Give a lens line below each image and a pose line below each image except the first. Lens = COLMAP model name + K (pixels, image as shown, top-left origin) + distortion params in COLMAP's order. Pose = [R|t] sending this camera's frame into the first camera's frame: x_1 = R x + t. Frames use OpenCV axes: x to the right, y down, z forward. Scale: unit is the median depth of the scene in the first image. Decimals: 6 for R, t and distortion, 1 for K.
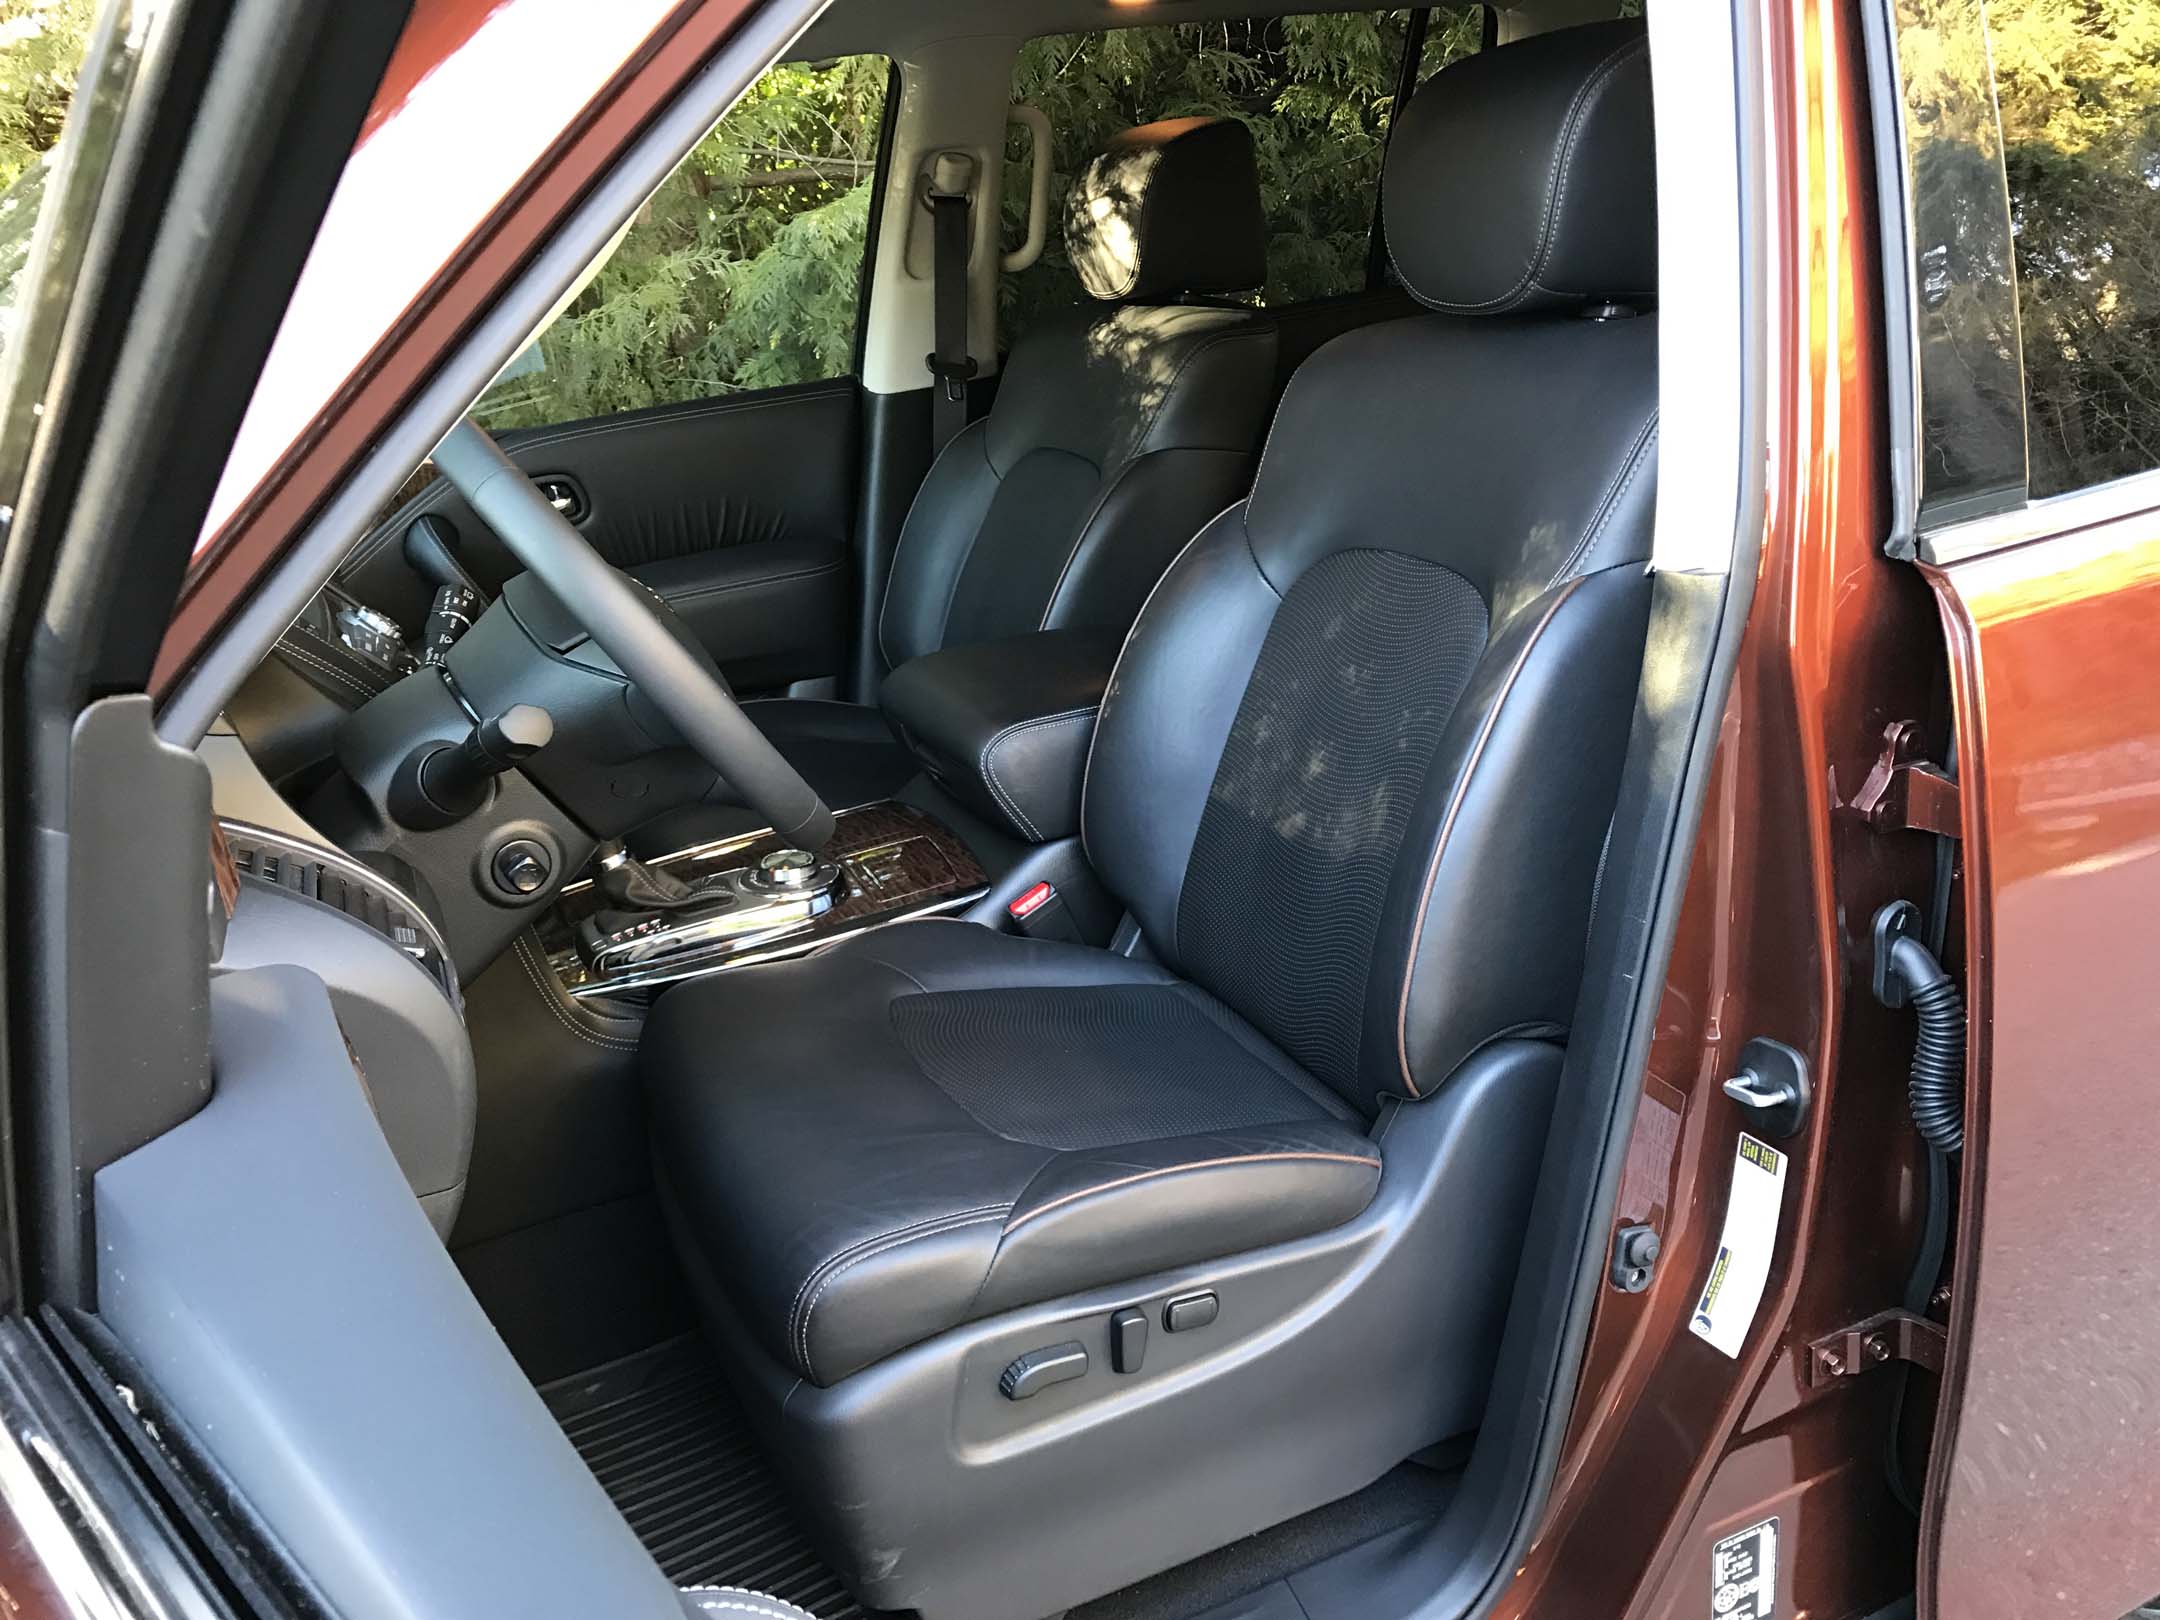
lens RADIAL K [[1746.1, 0, 1080.0], [0, 1746.1, 810.0], [0, 0, 1]] dist [0.013419, -0.001848]
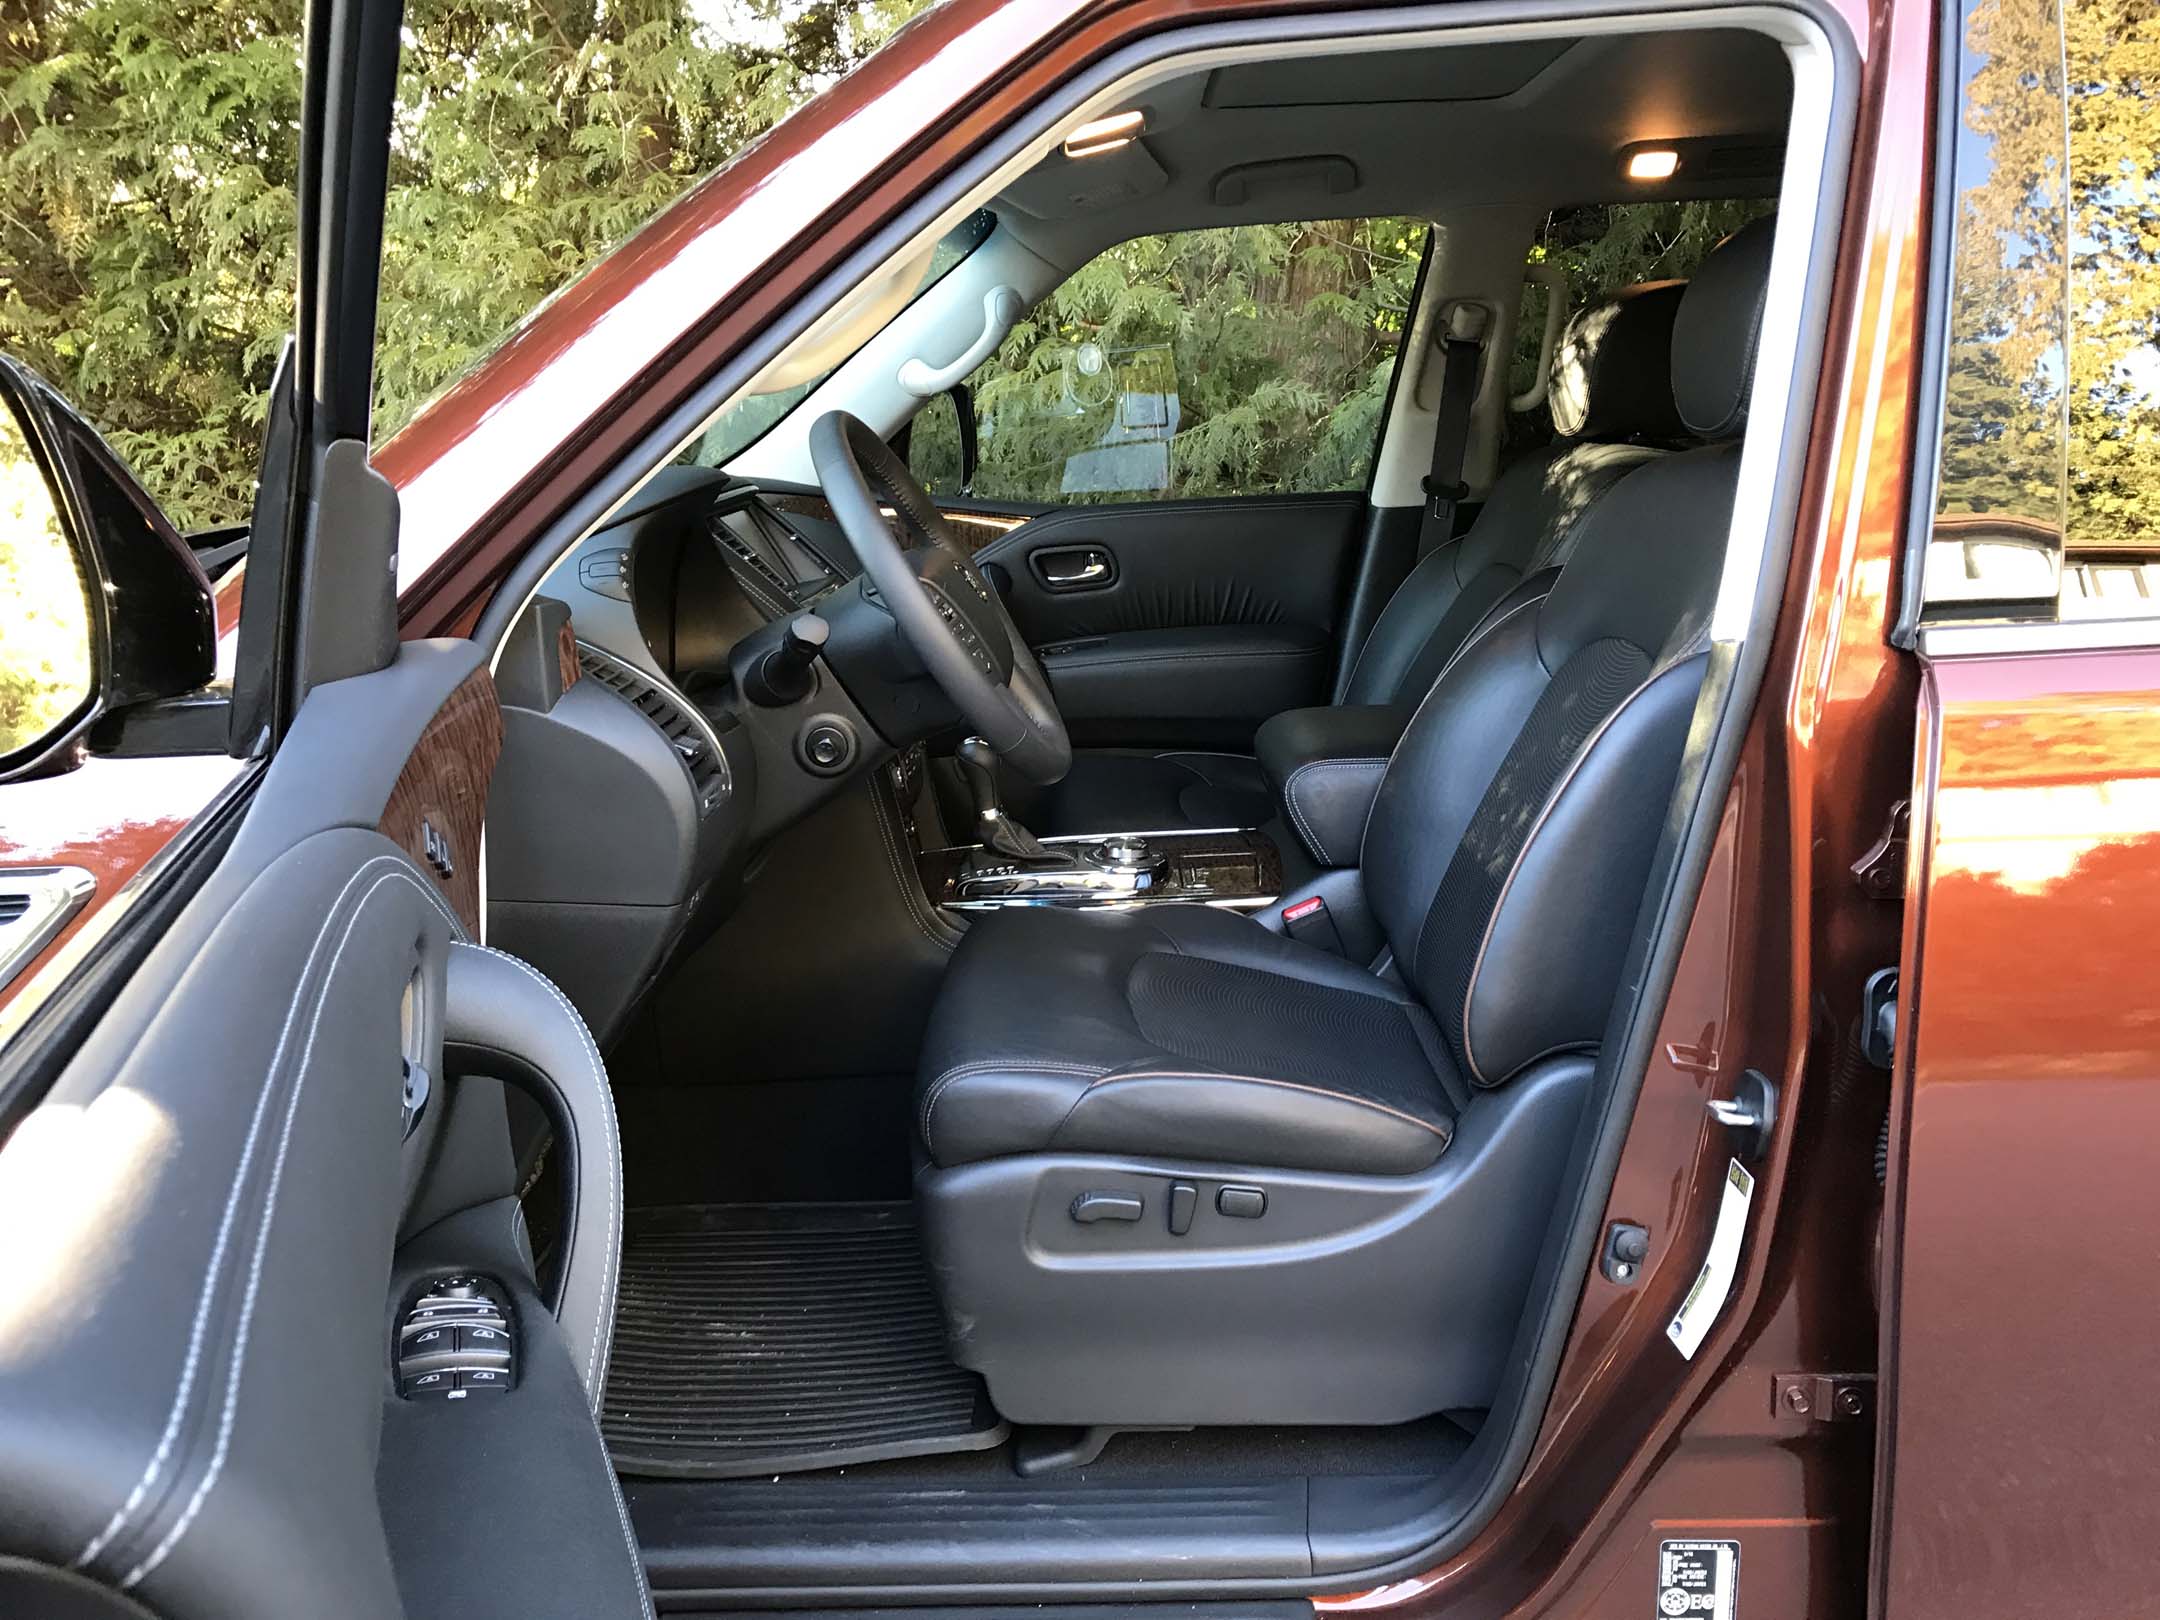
lens RADIAL K [[1729.7, 0, 1091.3], [0, 1729.7, 801.5], [0, 0, 1]] dist [0.073881, -0.170212]
pose [[0.908499, 0.161987, -0.385213, 0.329098], [-0.197692, 0.978738, -0.054671, 0.086618], [0.368167, 0.125822, 0.921207, -0.153445]]
